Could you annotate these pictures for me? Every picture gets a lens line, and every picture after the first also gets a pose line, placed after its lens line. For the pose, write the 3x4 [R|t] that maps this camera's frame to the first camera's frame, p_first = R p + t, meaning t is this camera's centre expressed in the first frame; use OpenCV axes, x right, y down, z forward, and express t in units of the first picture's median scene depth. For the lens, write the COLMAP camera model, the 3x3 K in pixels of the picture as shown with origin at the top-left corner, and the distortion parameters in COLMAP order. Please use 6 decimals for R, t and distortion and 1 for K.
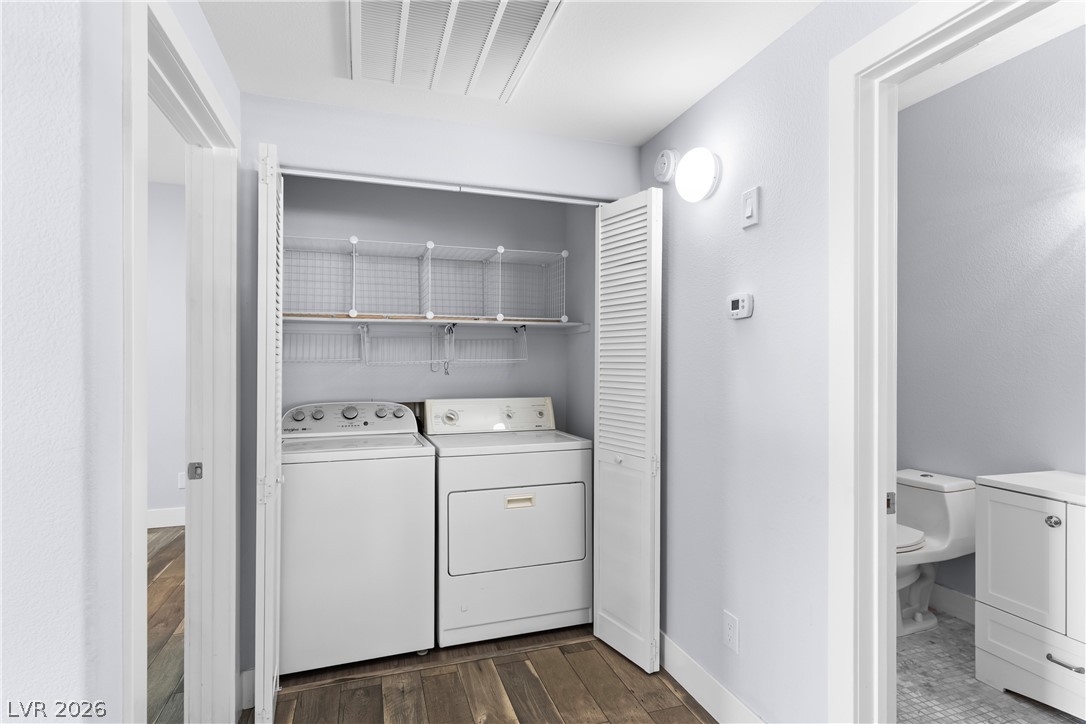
lens RADIAL K [[534.3, 0, 542.5], [0, 534.3, 360.5], [0, 0, 1]] dist [0.002774, 0.000359]
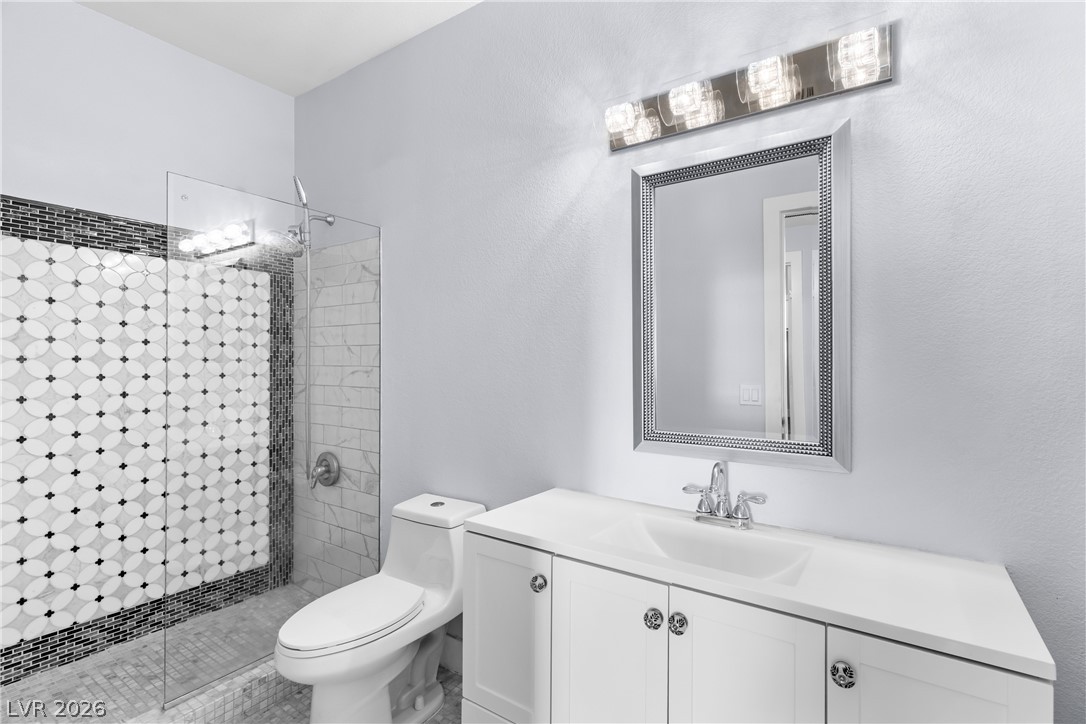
lens RADIAL K [[525.8, 0, 541.0], [0, 525.8, 362.5], [0, 0, 1]] dist [-0.002924, -0.000176]
pose [[0.778103, 0.004422, 0.628121, 0.429009], [-0.007514, 0.999969, 0.002268, 0.010204], [-0.628092, -0.006484, 0.778112, 0.382932]]
